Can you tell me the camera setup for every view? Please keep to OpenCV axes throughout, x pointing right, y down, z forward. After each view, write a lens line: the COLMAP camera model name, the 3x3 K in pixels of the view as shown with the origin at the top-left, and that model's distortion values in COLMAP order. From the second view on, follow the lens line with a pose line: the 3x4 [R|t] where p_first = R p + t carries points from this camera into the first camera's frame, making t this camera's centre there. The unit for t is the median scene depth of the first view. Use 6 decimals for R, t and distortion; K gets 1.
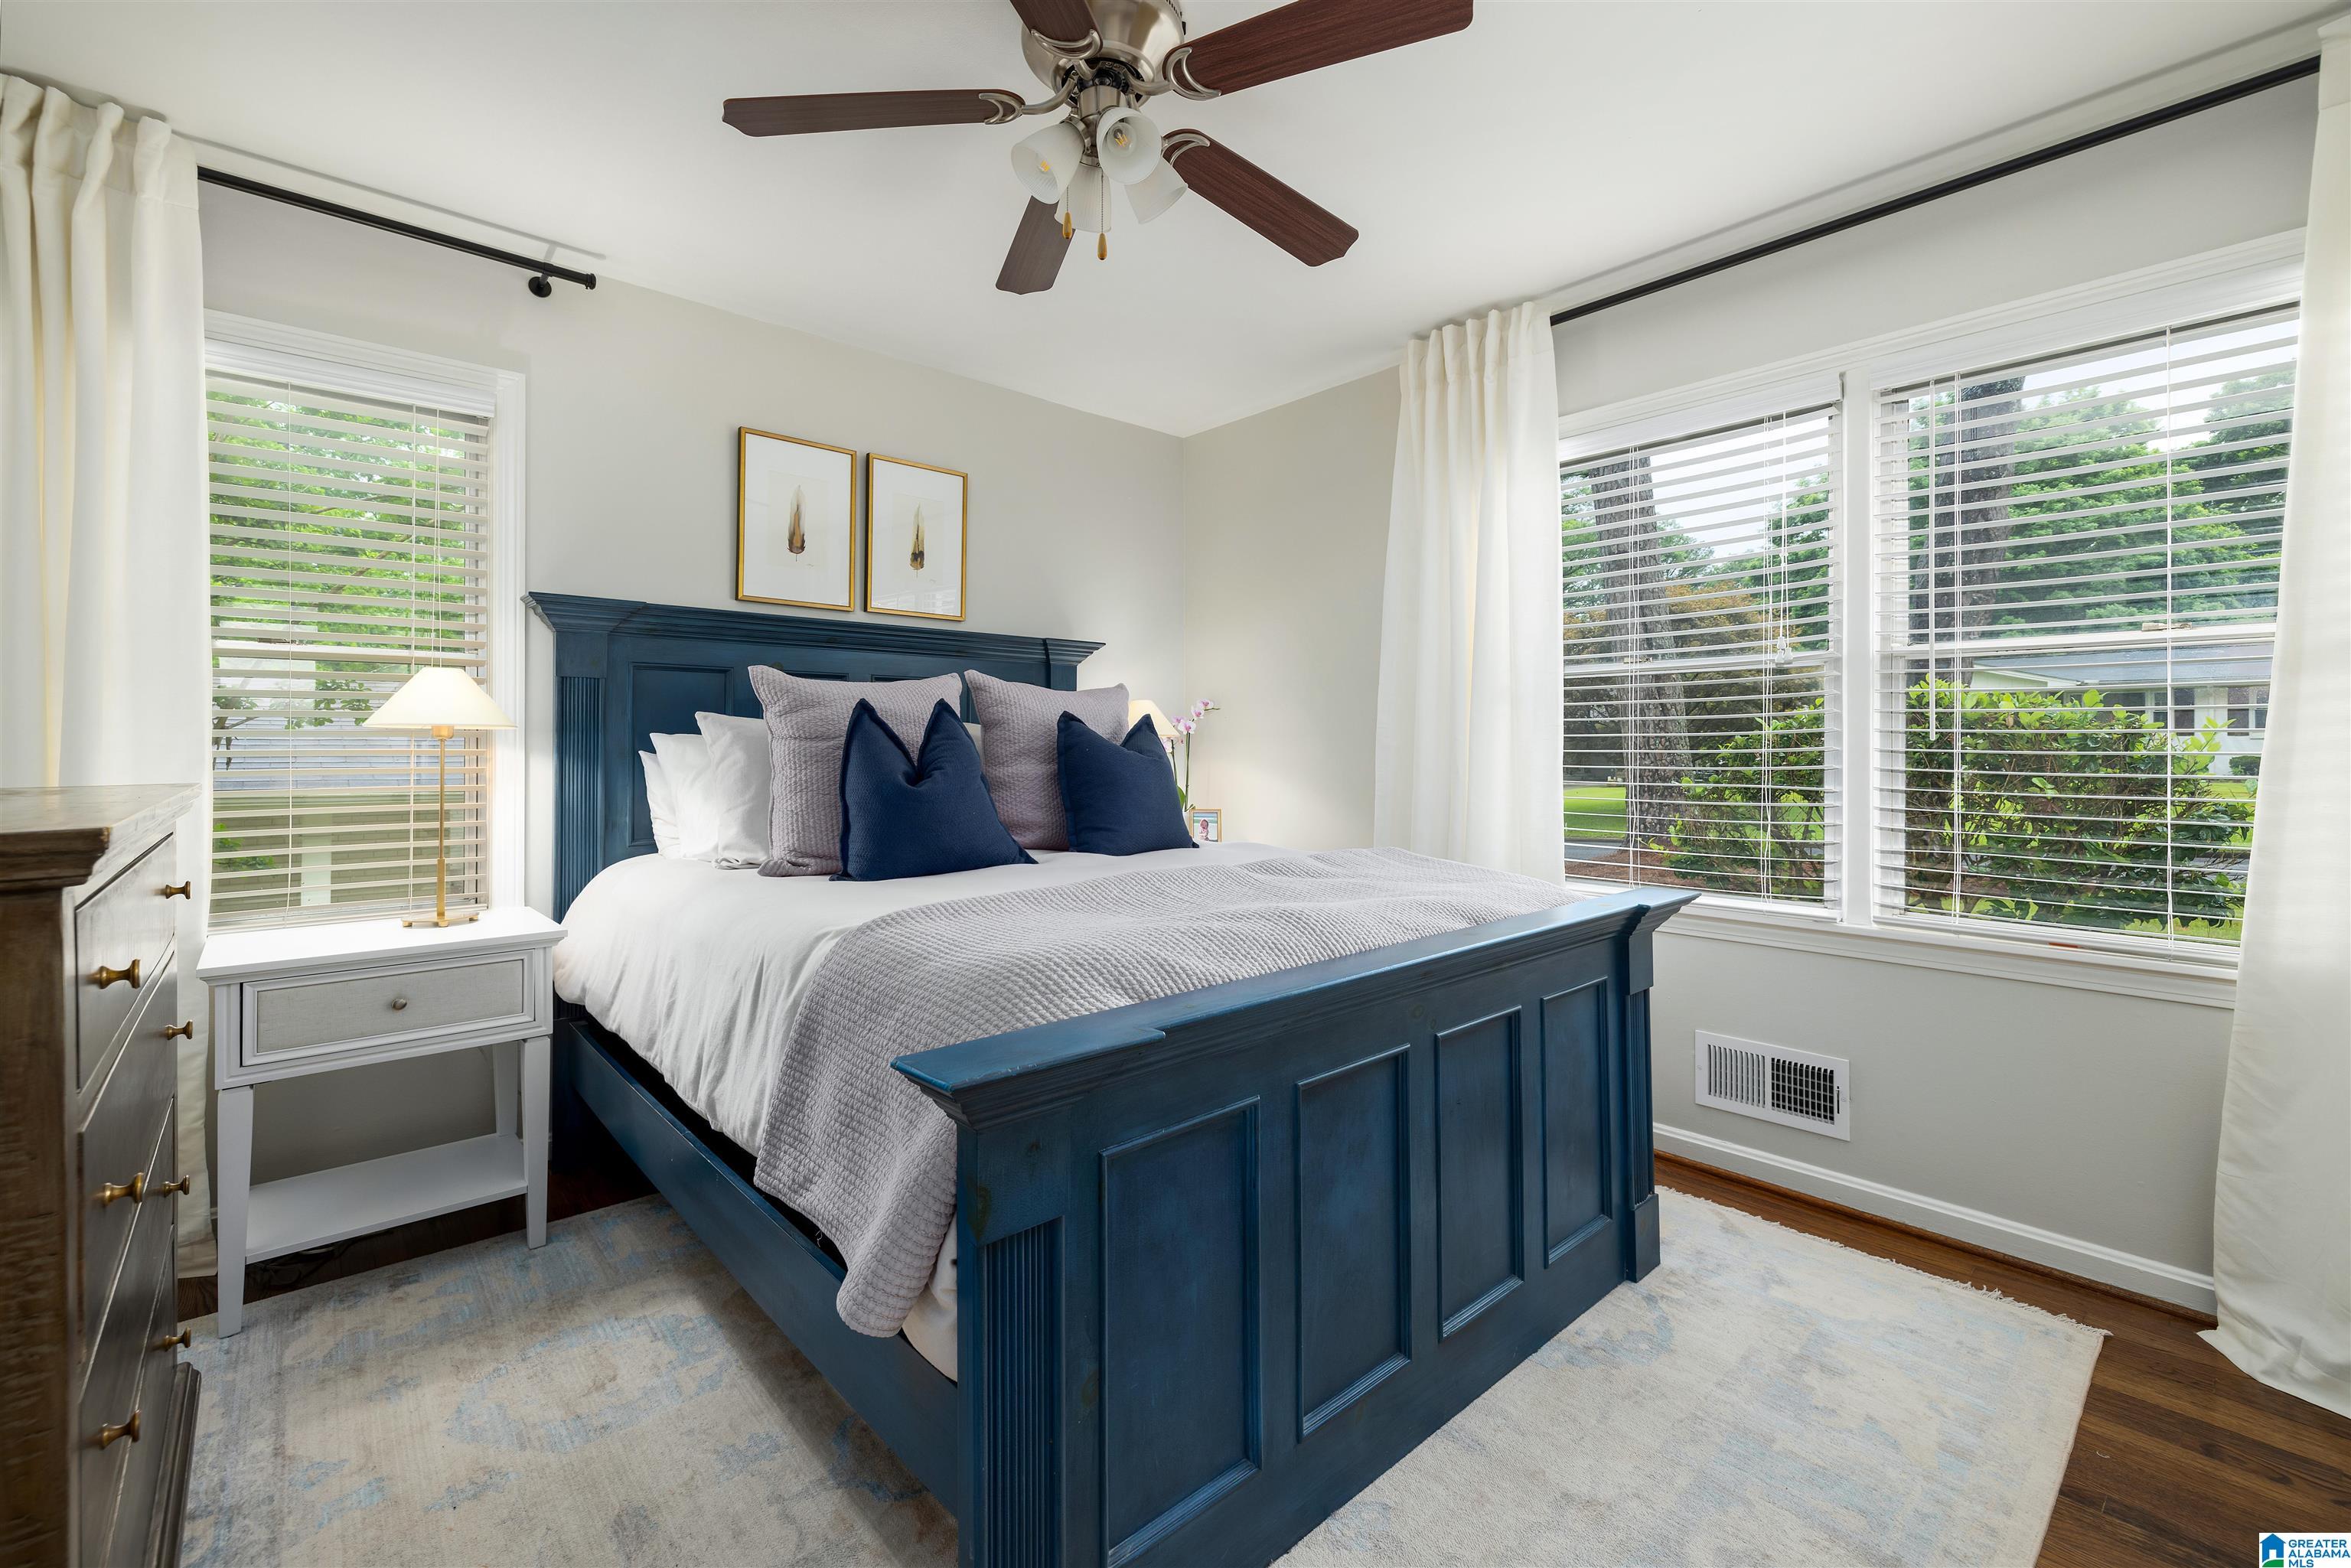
lens RADIAL K [[990.1, 0, 1174.0], [0, 990.1, 743.2], [0, 0, 1]] dist [0.000358, -0.004477]
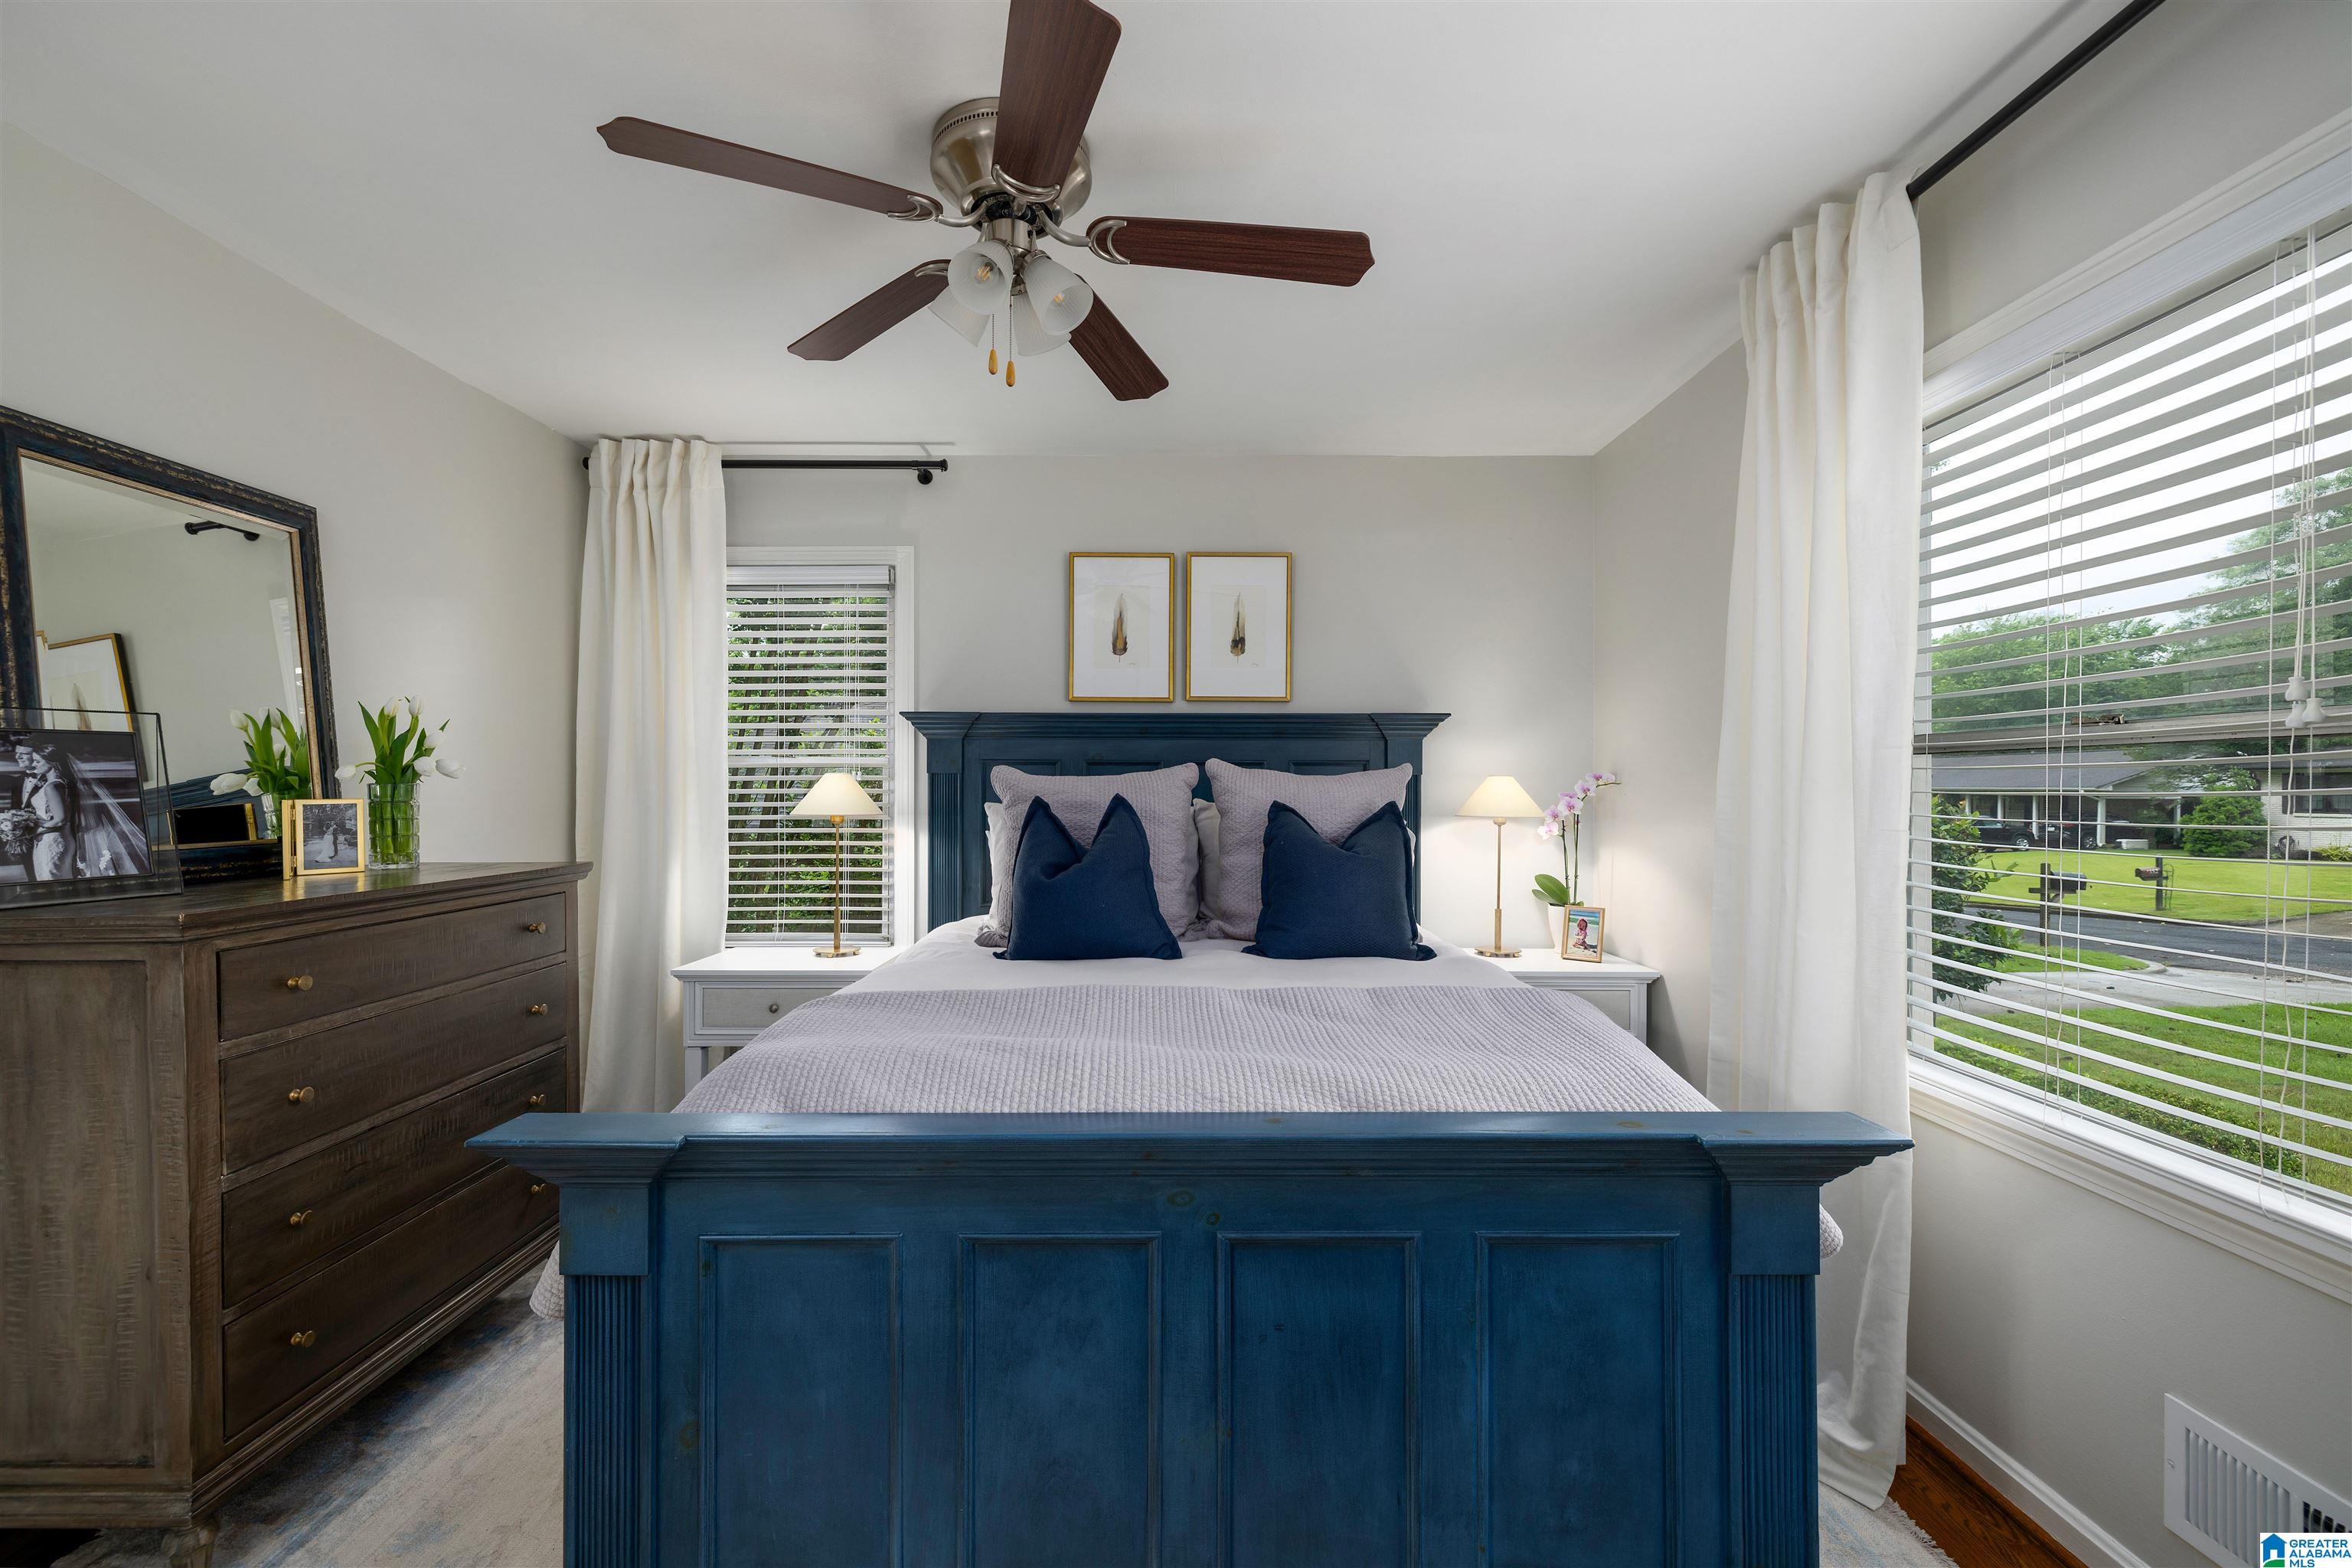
lens RADIAL K [[1014.0, 0, 1176.0], [0, 1014.0, 784.0], [0, 0, 1]] dist [0.000676, 0.000042]
pose [[0.744069, -0.004111, -0.668090, 0.506505], [-0.000800, 0.999975, -0.007045, -0.043779], [0.668102, 0.005777, 0.744047, 0.221030]]
